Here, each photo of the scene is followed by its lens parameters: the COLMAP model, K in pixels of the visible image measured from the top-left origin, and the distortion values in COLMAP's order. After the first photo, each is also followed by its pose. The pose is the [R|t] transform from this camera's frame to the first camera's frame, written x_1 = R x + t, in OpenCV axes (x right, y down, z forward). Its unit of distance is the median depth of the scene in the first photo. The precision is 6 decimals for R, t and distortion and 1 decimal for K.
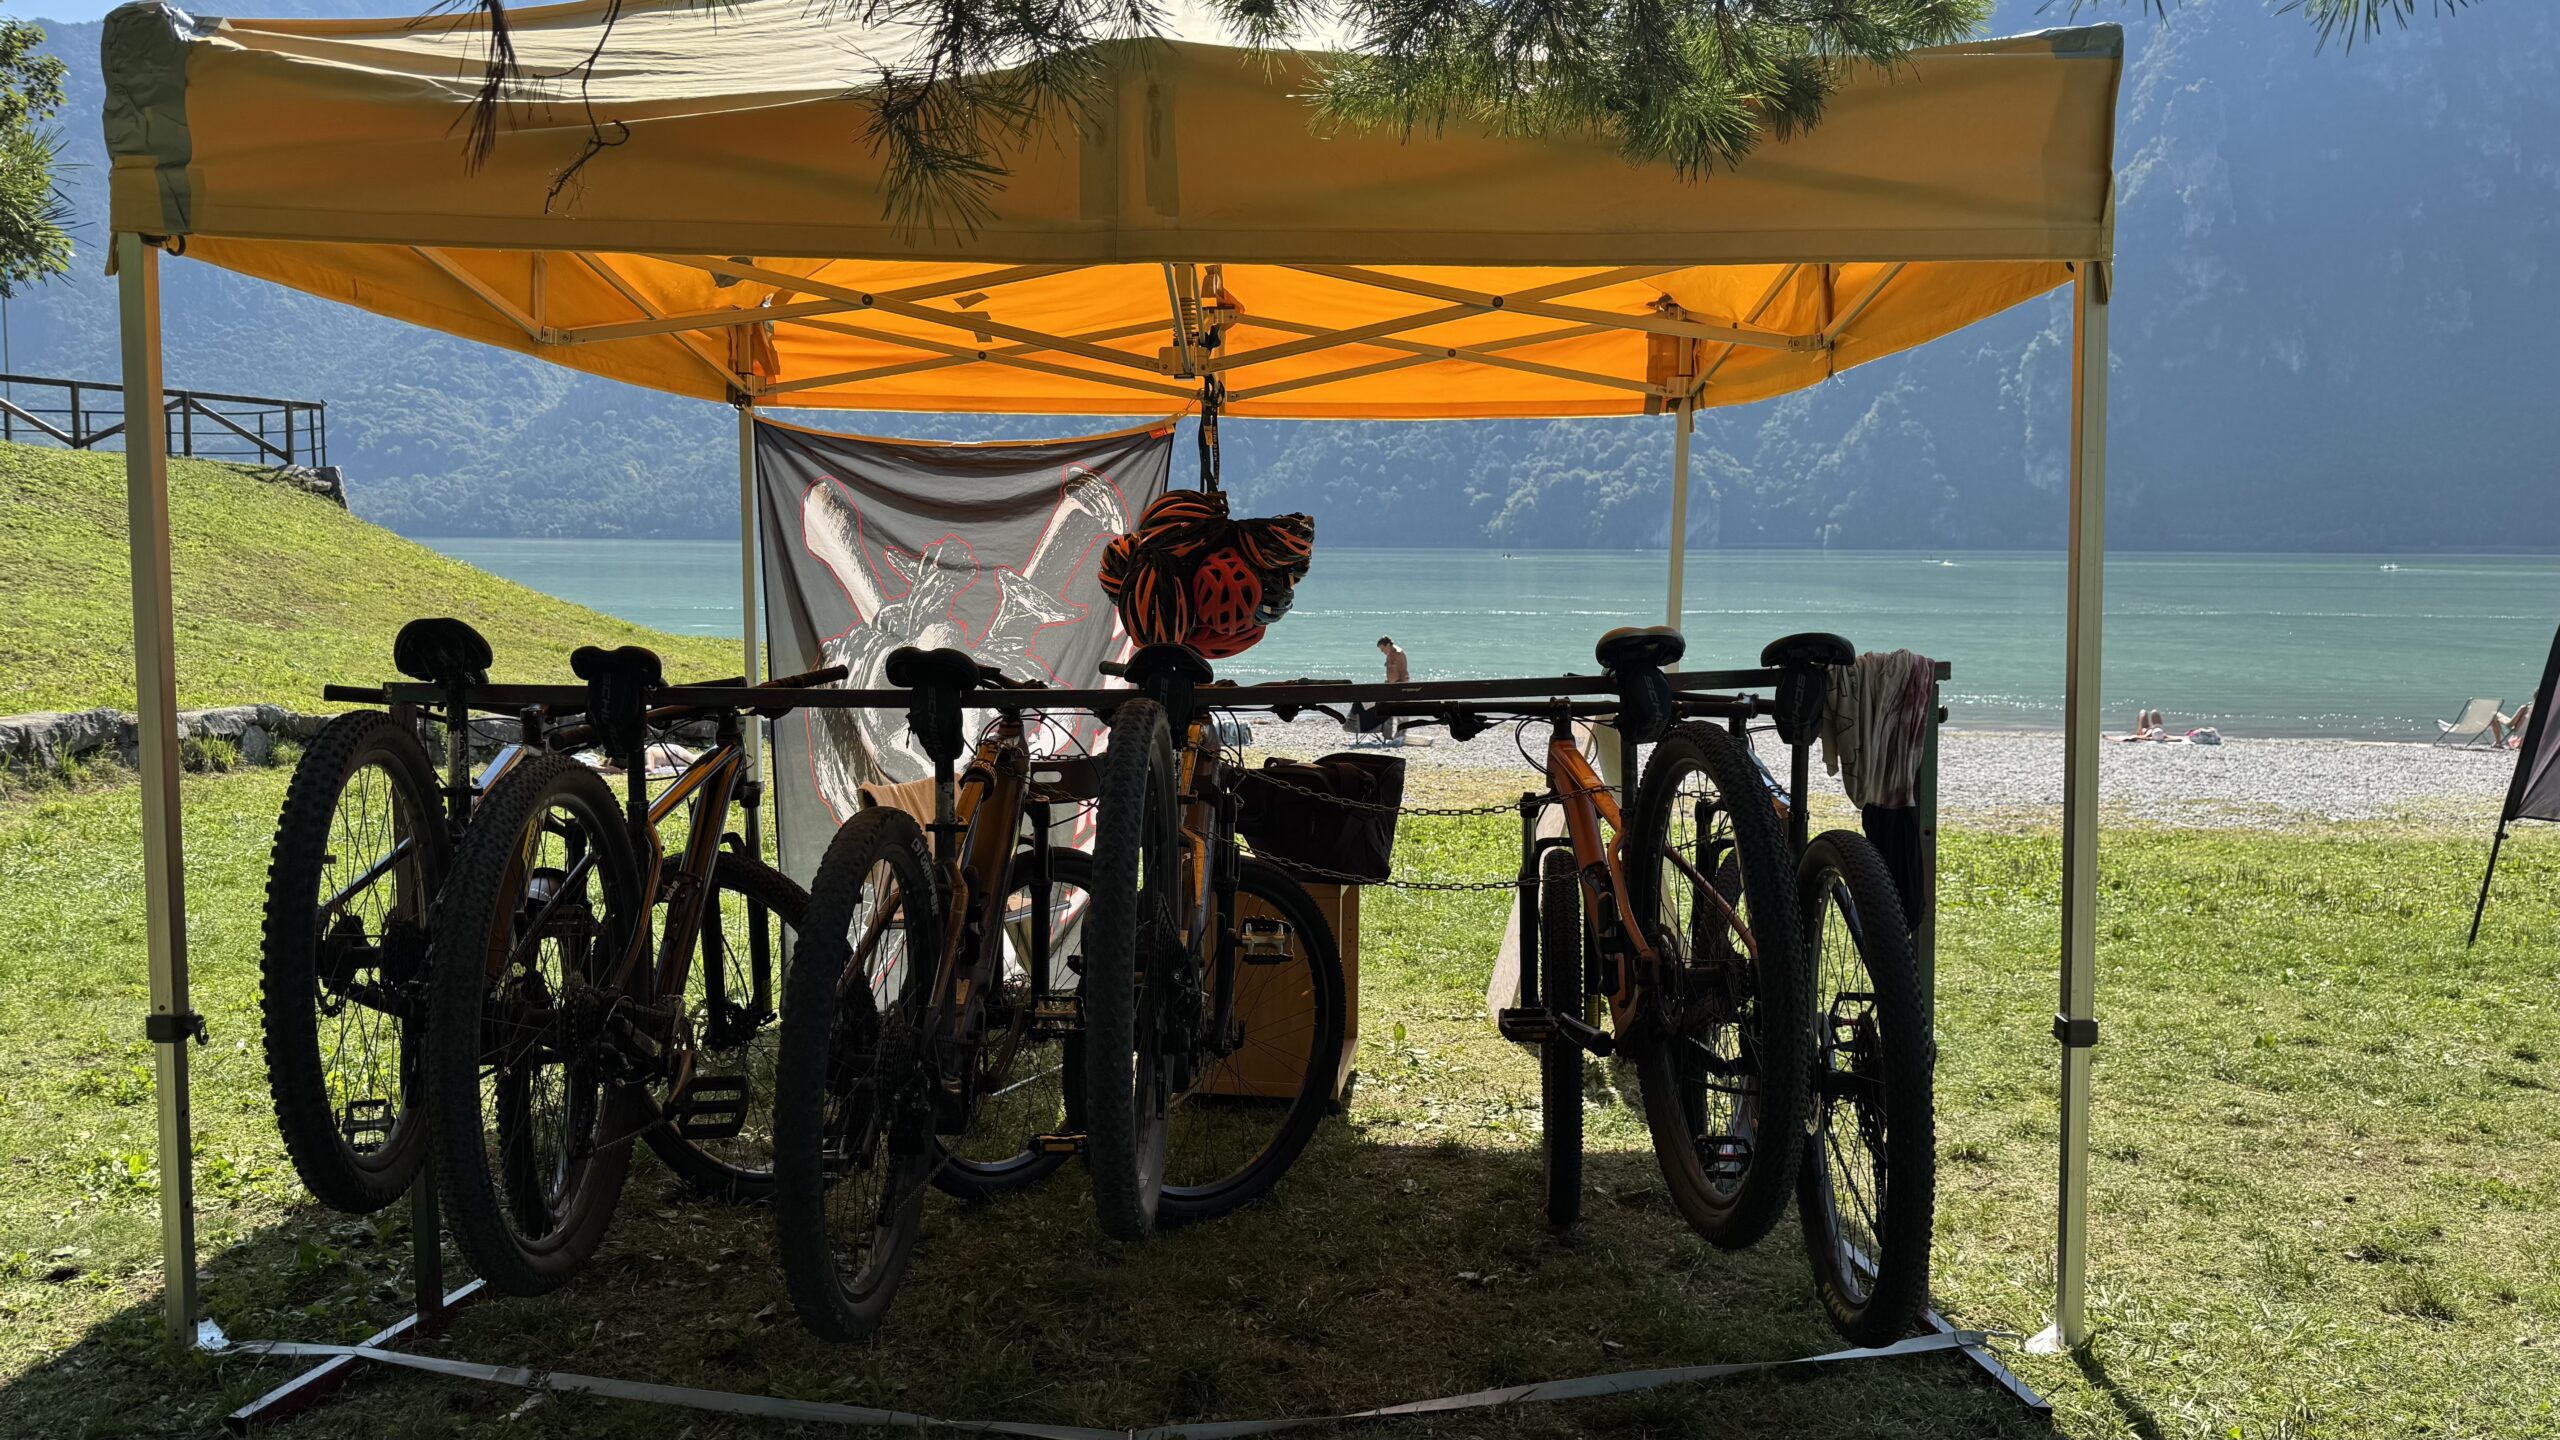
lens RADIAL K [[1829.2, 0, 1289.6], [0, 1829.2, 714.7], [0, 0, 1]] dist [-0.009262, -0.010087]
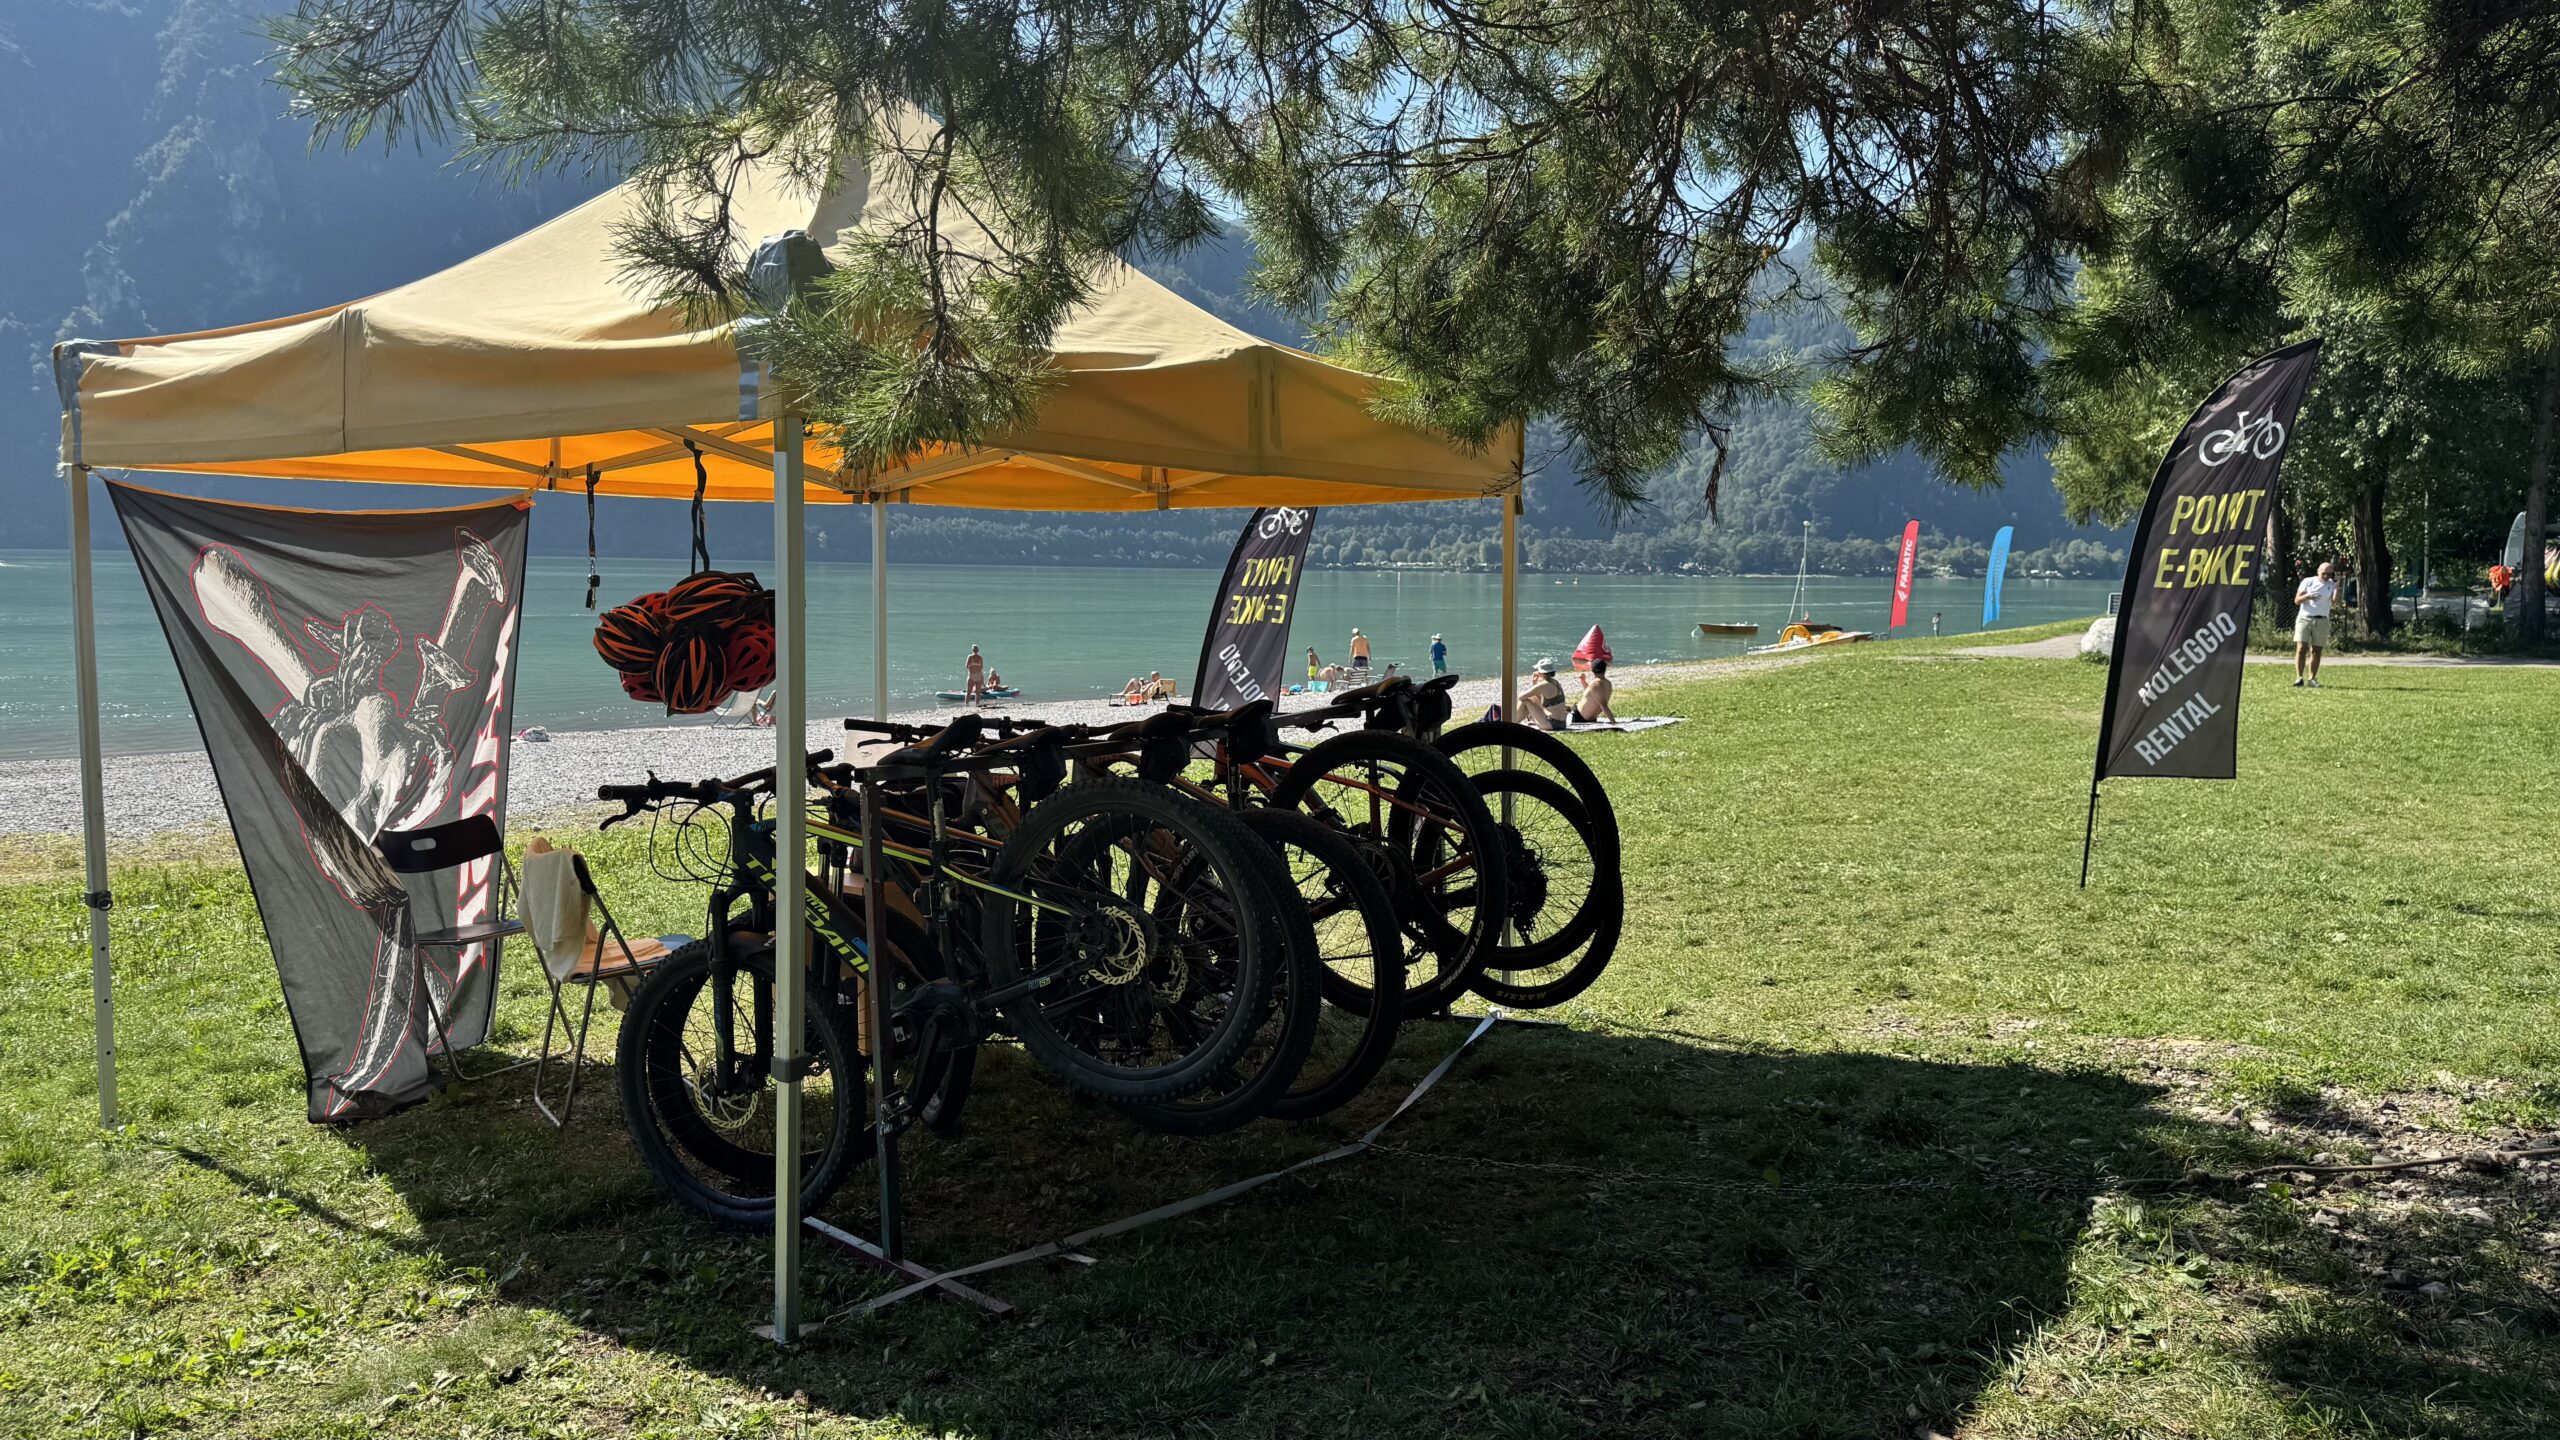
lens RADIAL K [[1829.2, 0, 1297.5], [0, 1829.2, 726.1], [0, 0, 1]] dist [-0.009262, -0.010087]
pose [[0.546452, -0.067444, 0.834770, -0.722332], [0.060803, 0.997317, 0.040775, -0.042653], [-0.835280, 0.028475, 0.549087, 0.050843]]
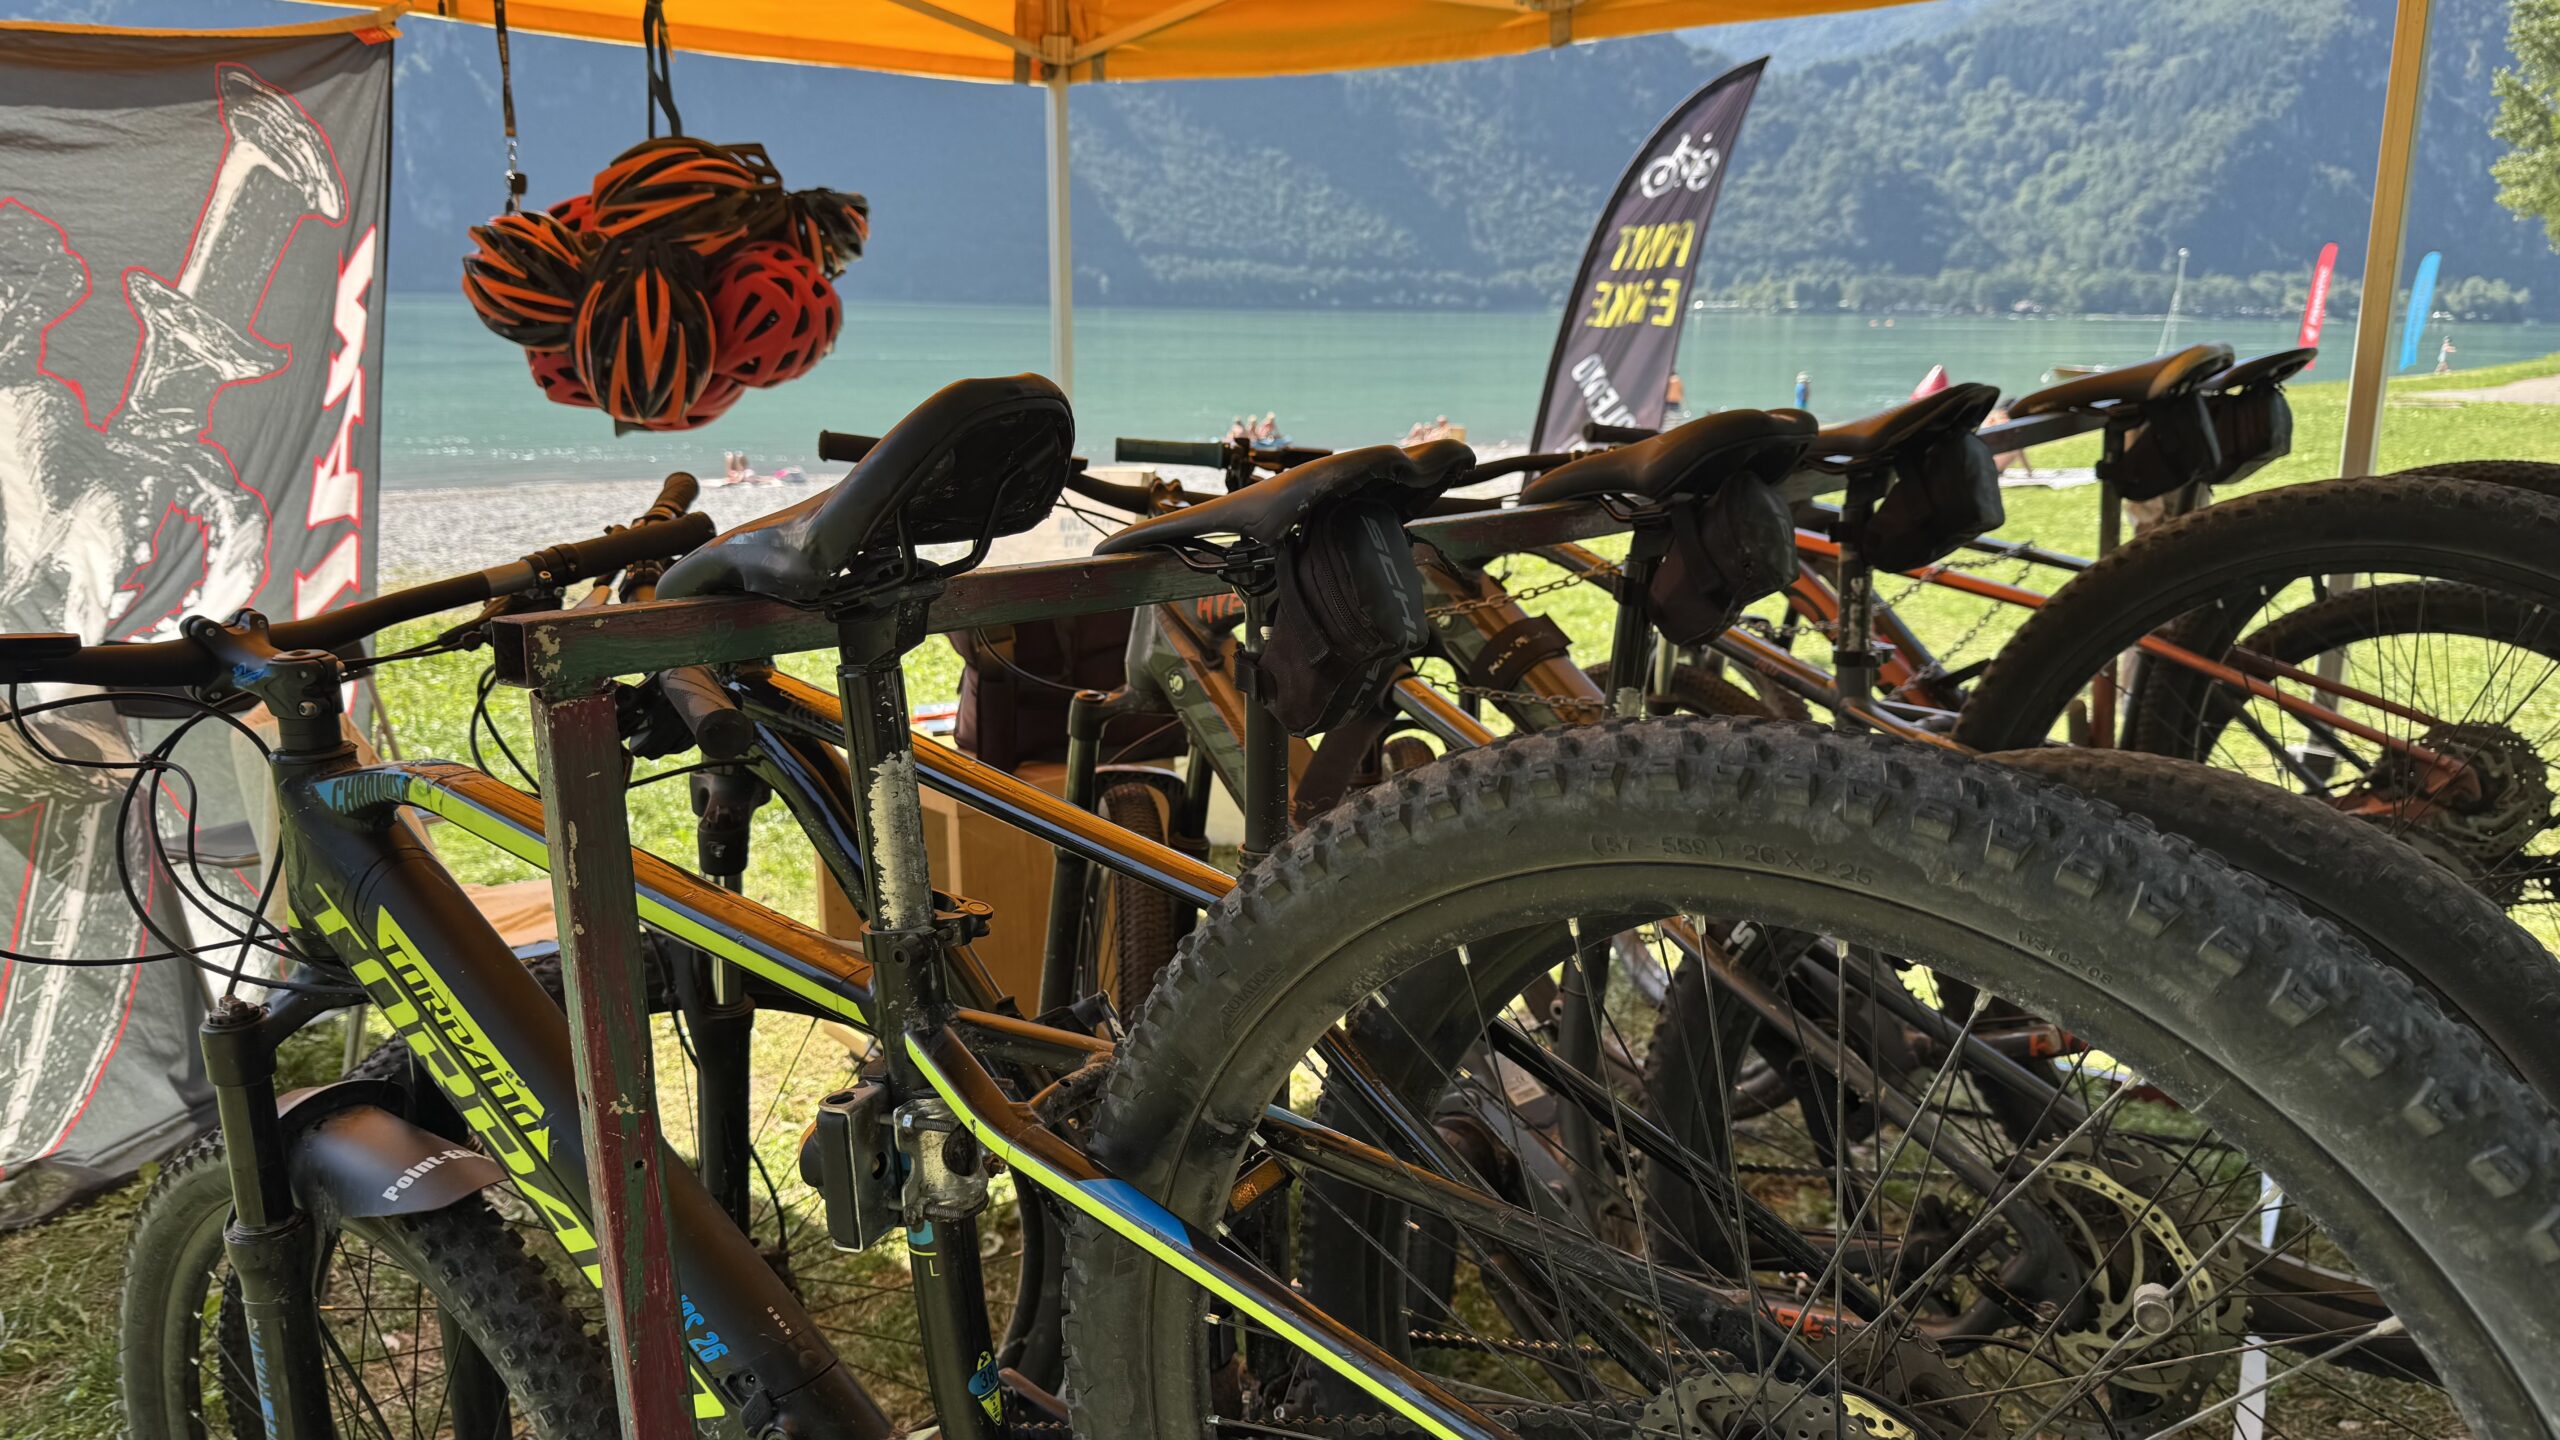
lens RADIAL K [[1829.2, 0, 1295.0], [0, 1829.2, 727.7], [0, 0, 1]] dist [-0.009262, -0.010087]
pose [[0.666971, -0.161036, 0.727473, -0.328191], [0.055041, 0.984345, 0.167435, -0.021904], [-0.743048, -0.071633, 0.665394, 0.402653]]
